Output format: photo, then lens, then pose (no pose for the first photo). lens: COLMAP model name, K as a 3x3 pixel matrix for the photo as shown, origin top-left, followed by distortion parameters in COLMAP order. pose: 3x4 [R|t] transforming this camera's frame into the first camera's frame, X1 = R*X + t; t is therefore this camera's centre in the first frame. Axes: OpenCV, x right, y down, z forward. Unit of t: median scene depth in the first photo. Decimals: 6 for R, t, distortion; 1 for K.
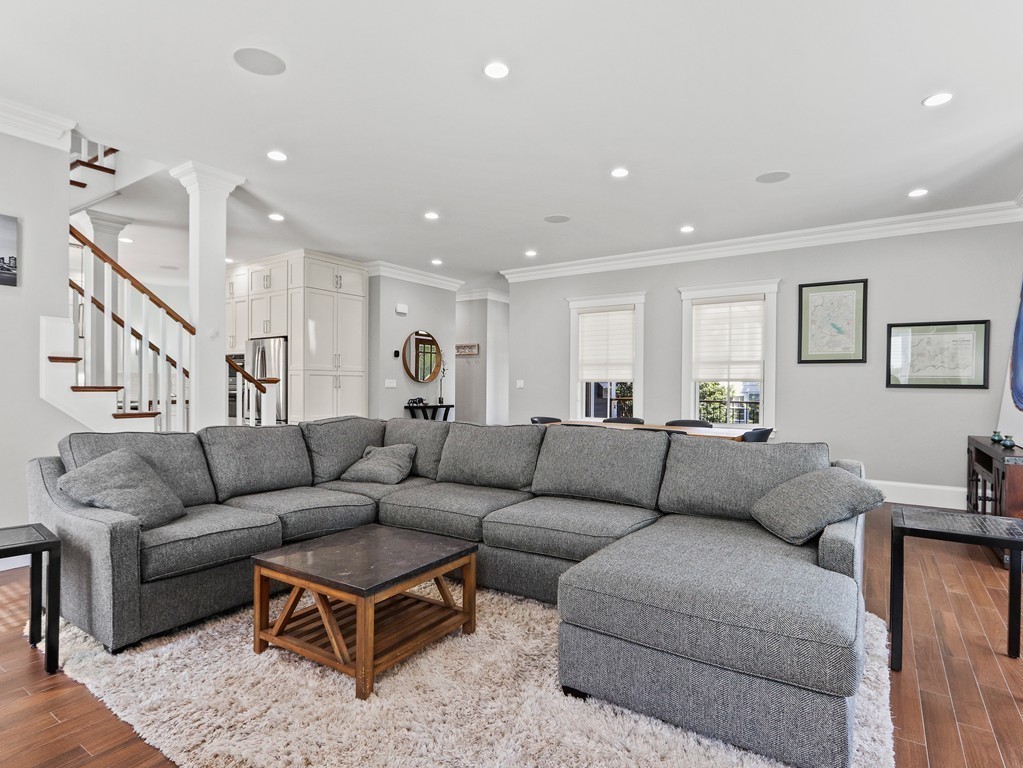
lens RADIAL K [[553.8, 0, 512.5], [0, 553.8, 387.3], [0, 0, 1]] dist [0.002630, 0.000508]
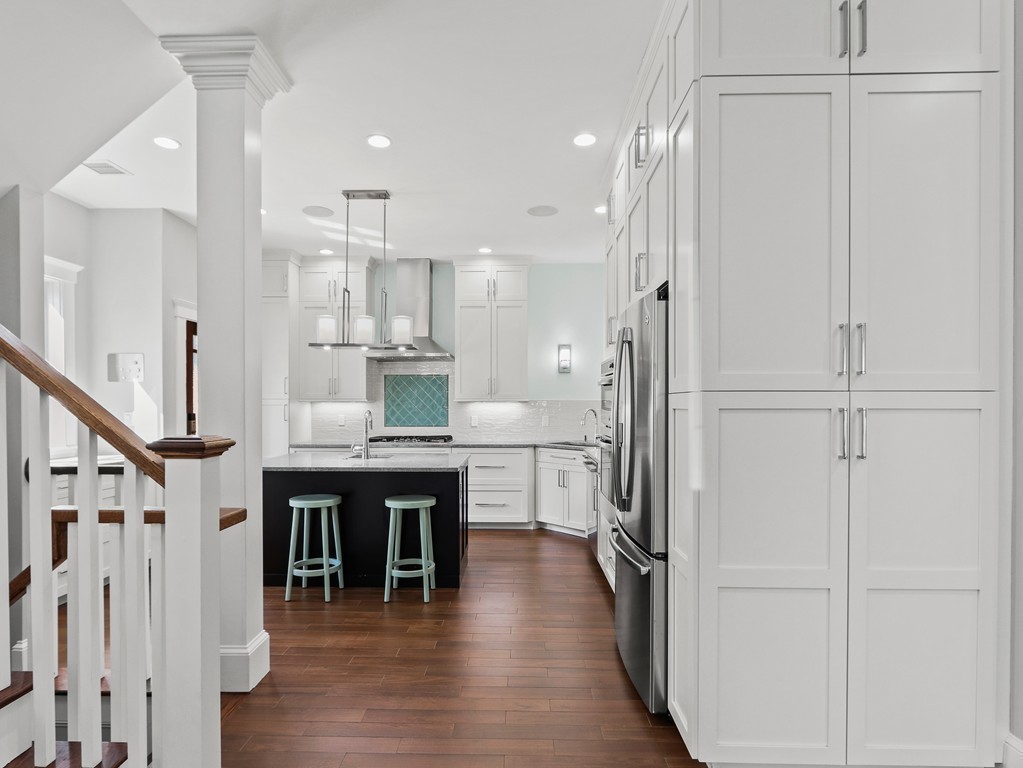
lens RADIAL K [[548.2, 0, 495.5], [0, 548.2, 406.7], [0, 0, 1]] dist [-0.007684, -0.003604]
pose [[0.524561, -0.004754, -0.851360, -0.193252], [0.001580, 0.999988, -0.004611, -0.021991], [0.851372, 0.001073, 0.524562, 0.739038]]
